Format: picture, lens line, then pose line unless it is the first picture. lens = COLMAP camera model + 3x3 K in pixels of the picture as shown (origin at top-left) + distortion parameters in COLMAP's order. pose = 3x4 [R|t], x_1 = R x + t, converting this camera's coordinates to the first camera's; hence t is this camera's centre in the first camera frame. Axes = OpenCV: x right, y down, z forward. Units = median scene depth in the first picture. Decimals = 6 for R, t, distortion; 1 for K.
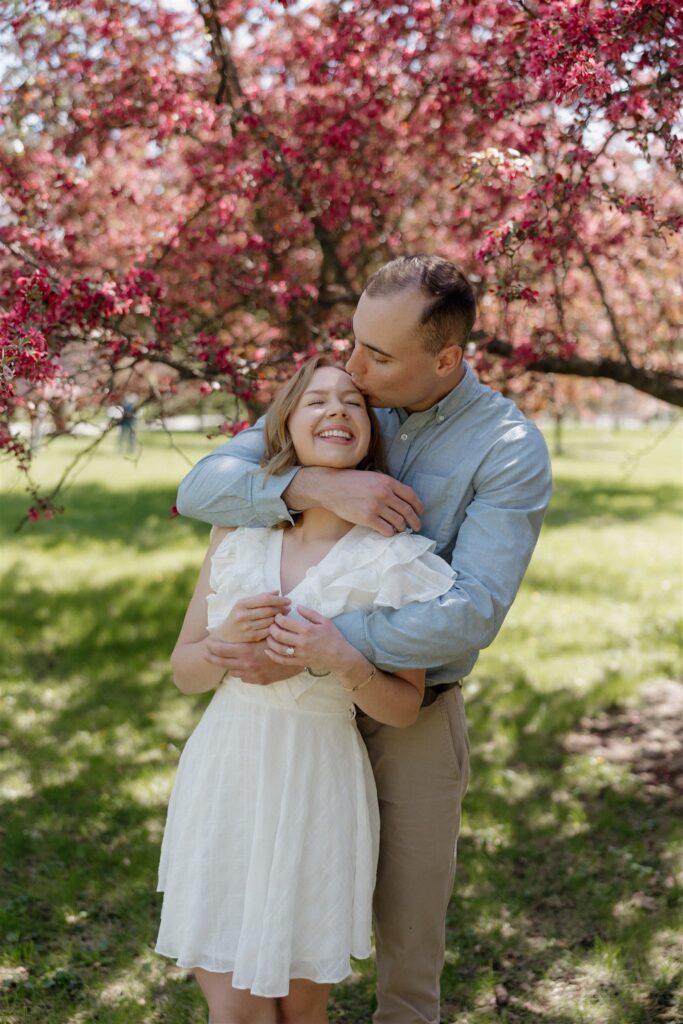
lens RADIAL K [[744.5, 0, 324.7], [0, 744.5, 495.9], [0, 0, 1]] dist [0.000915, 0.000882]
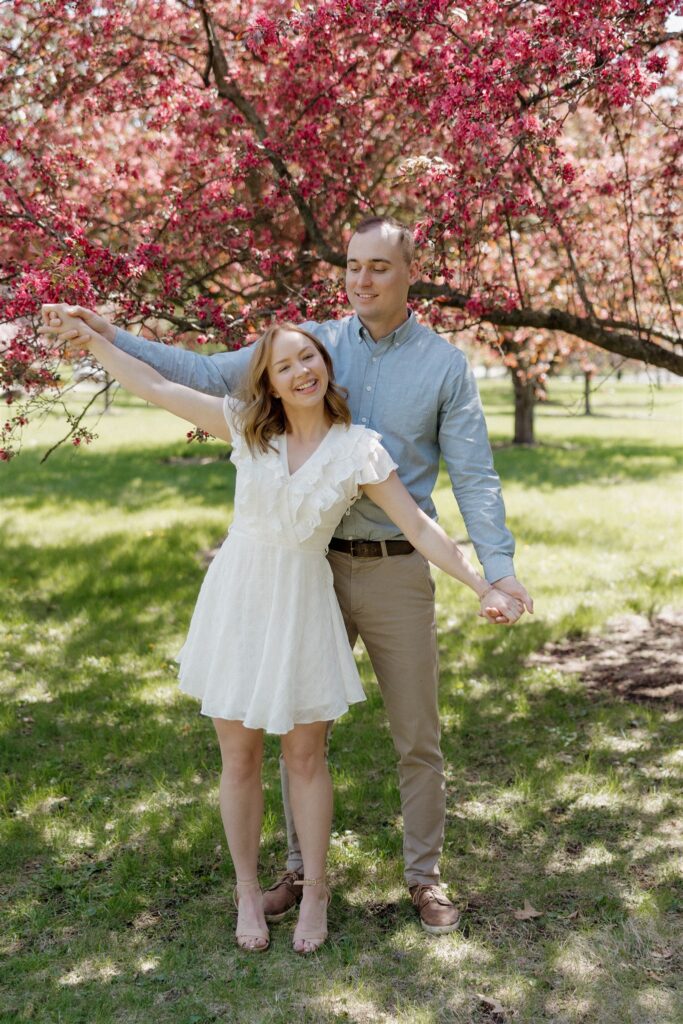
lens RADIAL K [[889.4, 0, 341.5], [0, 889.4, 512.0], [0, 0, 1]] dist [-0.057382, -0.004559]
pose [[0.999929, -0.004186, 0.011113, 0.032605], [0.003621, 0.998727, 0.050320, 0.041871], [-0.011309, -0.050276, 0.998671, -0.298864]]
